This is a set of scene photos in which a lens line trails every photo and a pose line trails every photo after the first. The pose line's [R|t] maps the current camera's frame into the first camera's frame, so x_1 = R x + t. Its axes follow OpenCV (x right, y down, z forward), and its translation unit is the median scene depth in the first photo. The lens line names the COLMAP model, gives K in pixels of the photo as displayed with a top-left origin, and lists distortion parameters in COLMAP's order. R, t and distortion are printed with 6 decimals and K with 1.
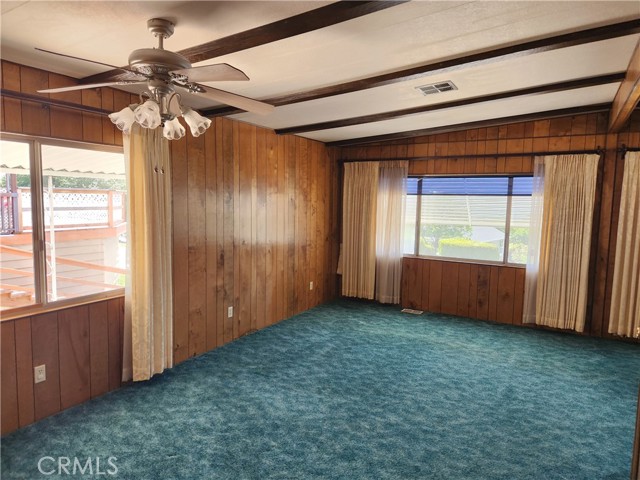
lens RADIAL K [[432.1, 0, 316.4], [0, 432.1, 238.9], [0, 0, 1]] dist [0.087074, -0.086505]
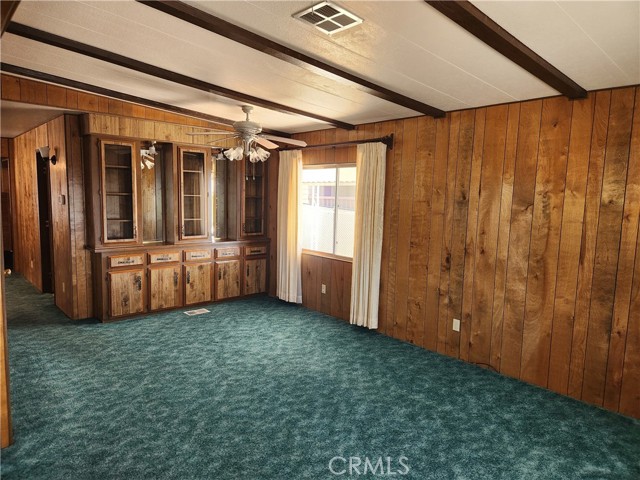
lens RADIAL K [[429.4, 0, 316.1], [0, 429.4, 243.7], [0, 0, 1]] dist [0.092743, -0.089747]
pose [[-0.315593, 0.077434, -0.945730, 0.764111], [-0.123465, 0.984841, 0.121837, -0.074369], [0.940828, 0.155215, -0.301249, 1.019082]]
